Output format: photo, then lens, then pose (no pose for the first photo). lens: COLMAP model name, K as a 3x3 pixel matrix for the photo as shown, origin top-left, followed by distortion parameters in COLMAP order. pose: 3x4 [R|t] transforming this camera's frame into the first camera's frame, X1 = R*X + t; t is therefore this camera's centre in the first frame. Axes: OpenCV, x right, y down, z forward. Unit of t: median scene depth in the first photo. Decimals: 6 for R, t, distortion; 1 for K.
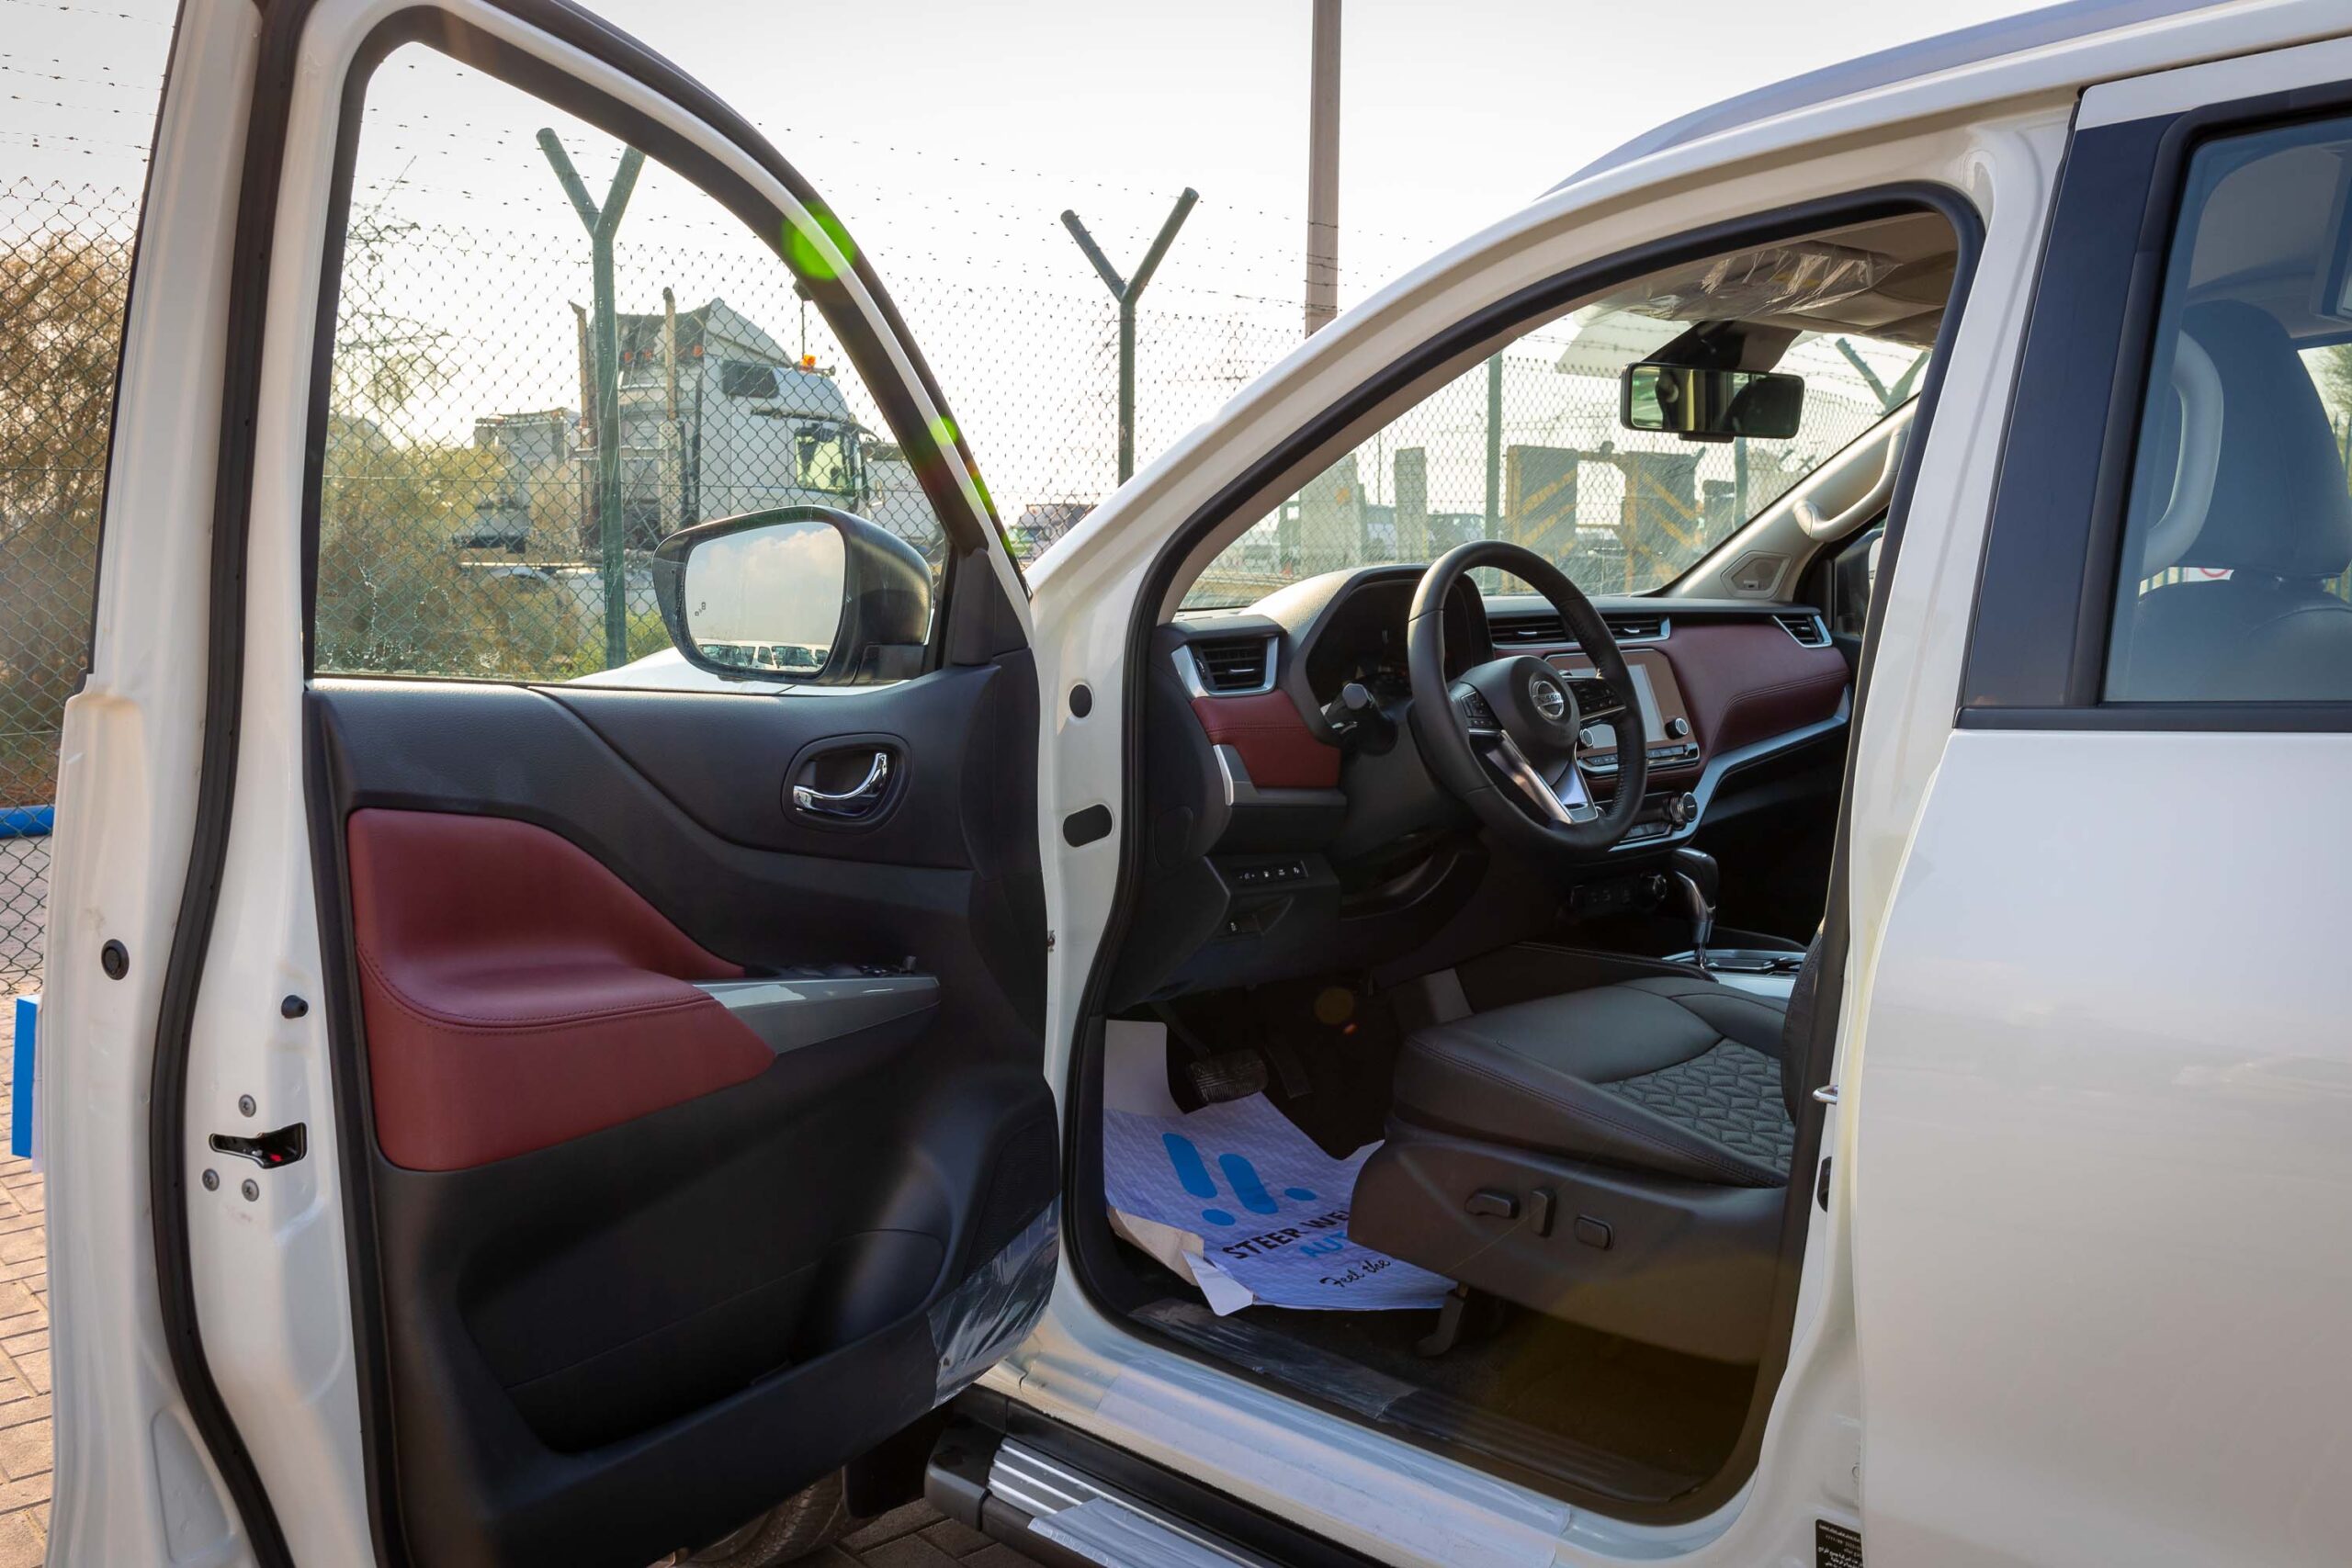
lens RADIAL K [[1688.3, 0, 1119.5], [0, 1688.3, 786.3], [0, 0, 1]] dist [-0.034747, -0.002312]
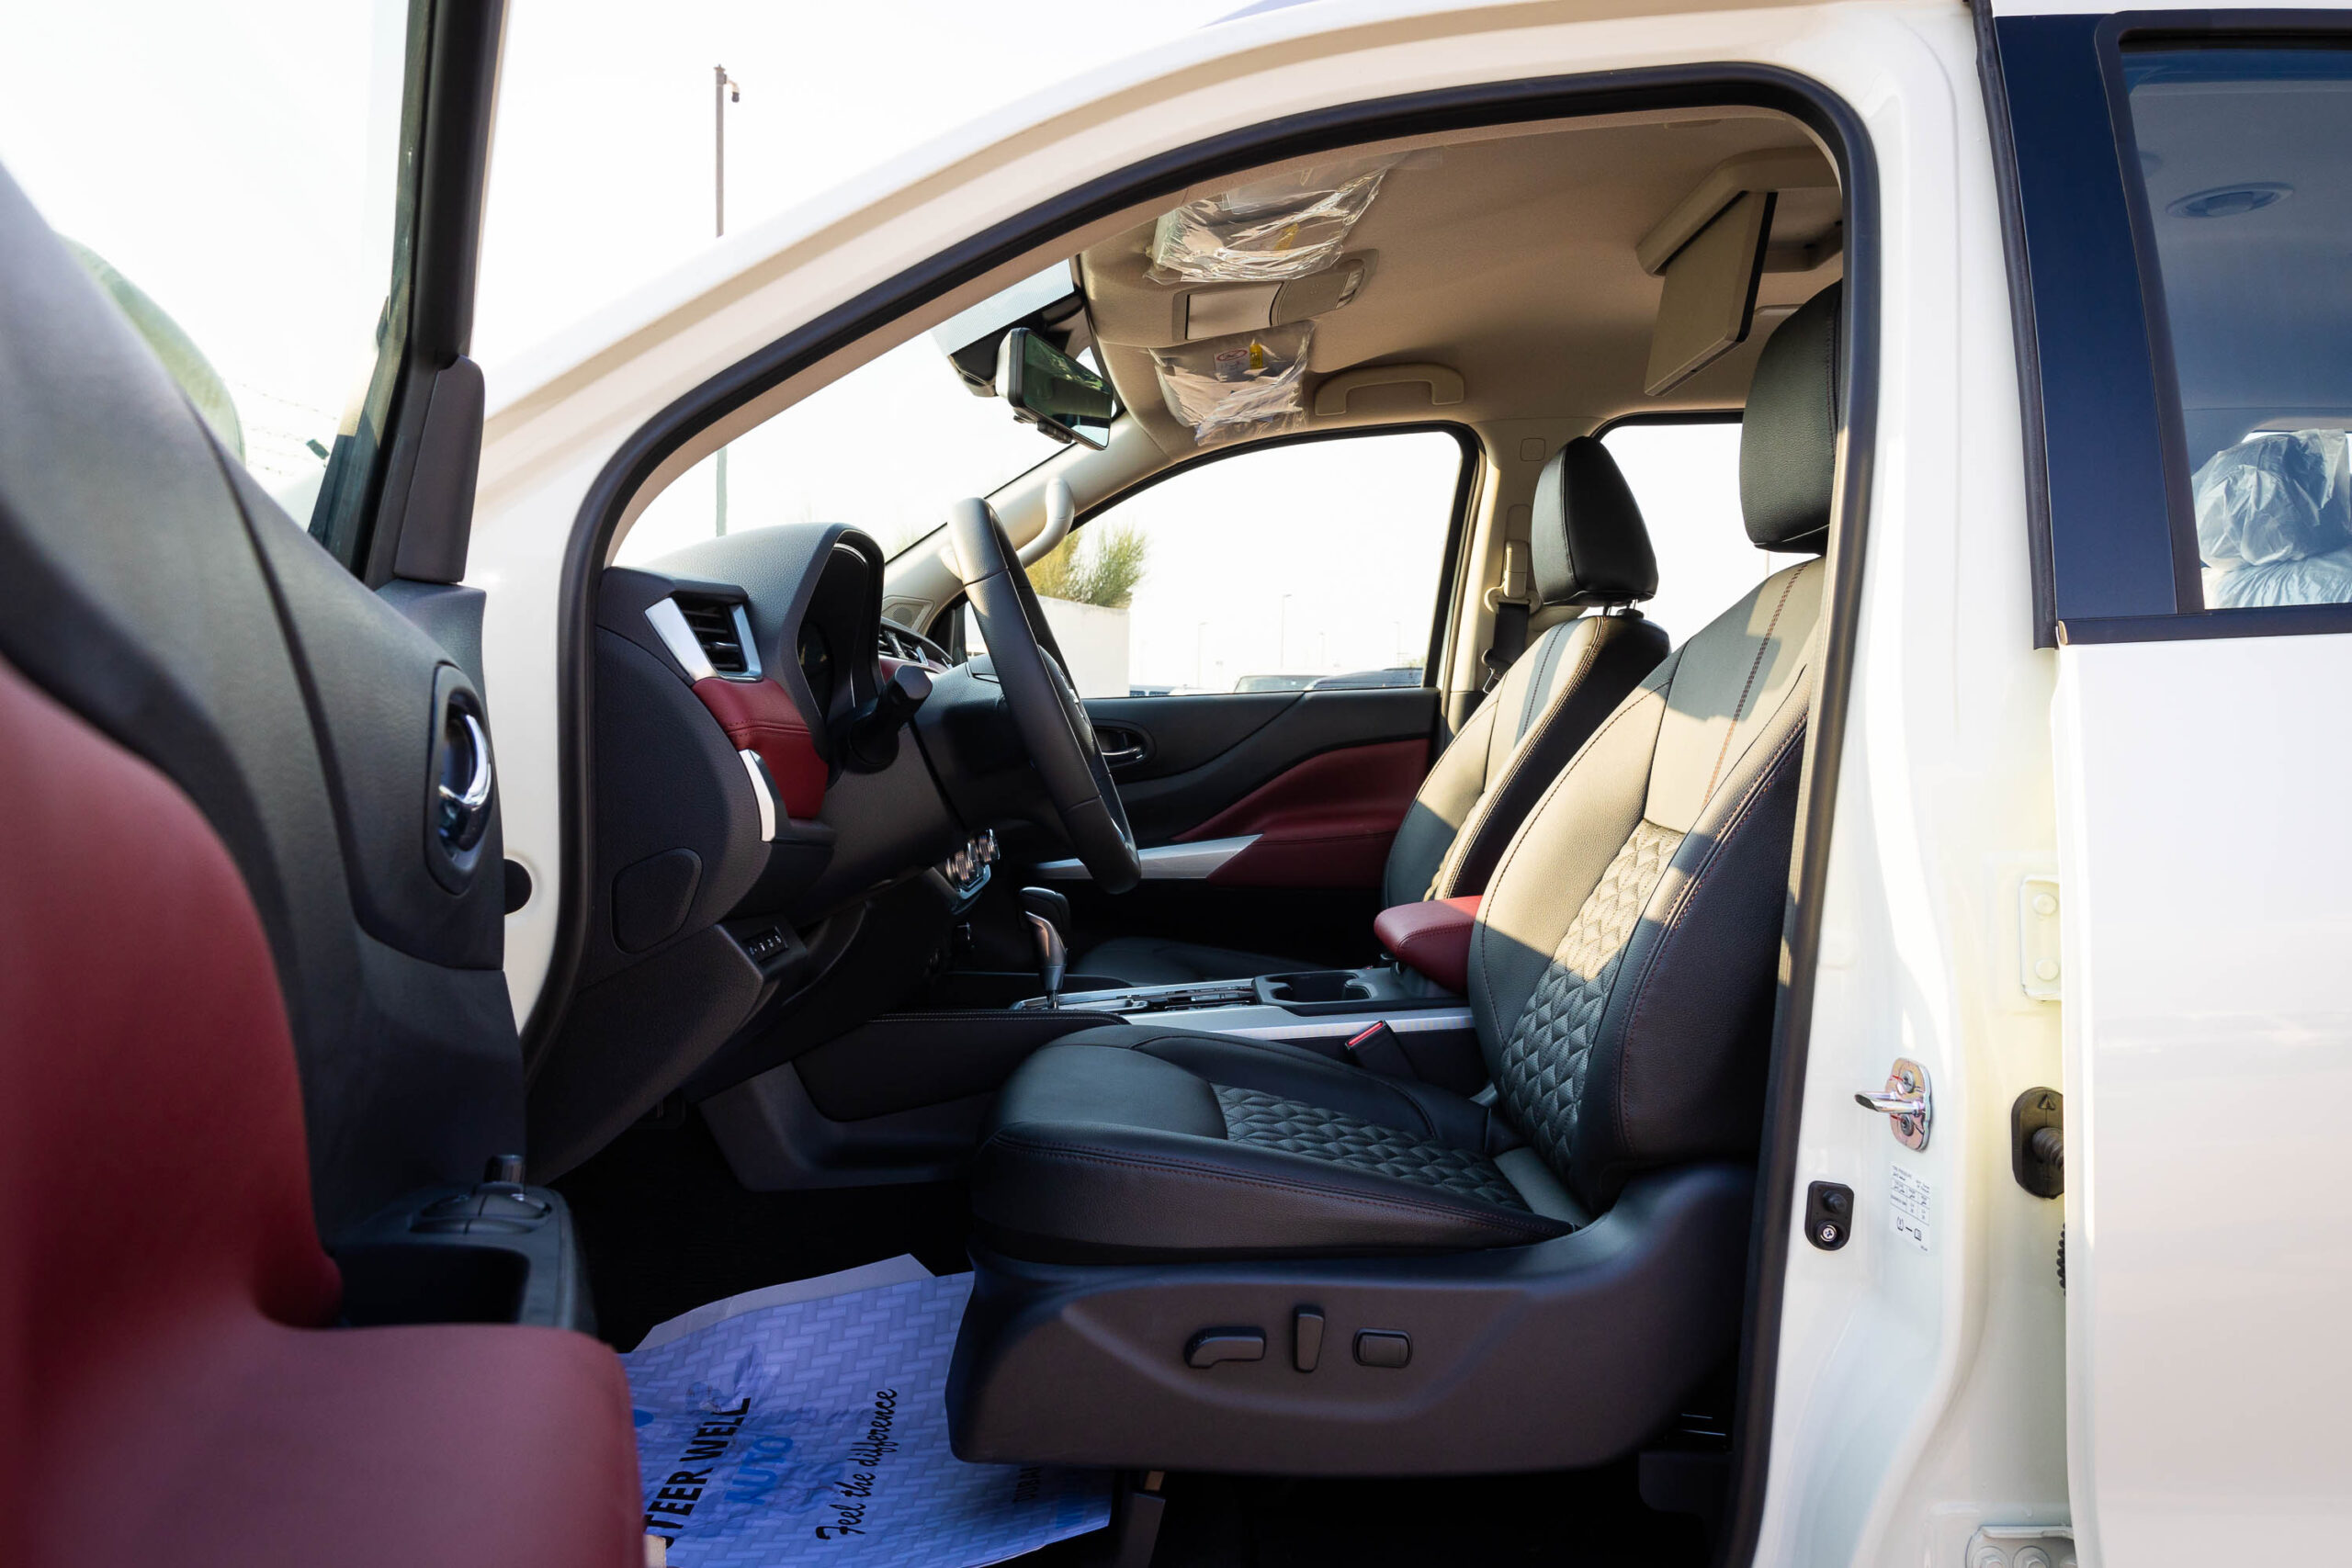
lens RADIAL K [[1538.1, 0, 1167.6], [0, 1538.1, 777.4], [0, 0, 1]] dist [0.123220, -0.052840]
pose [[0.719756, -0.021840, 0.693883, -0.235055], [0.068267, 0.996887, -0.039435, 0.020404], [-0.690862, 0.075753, 0.719007, 0.436625]]
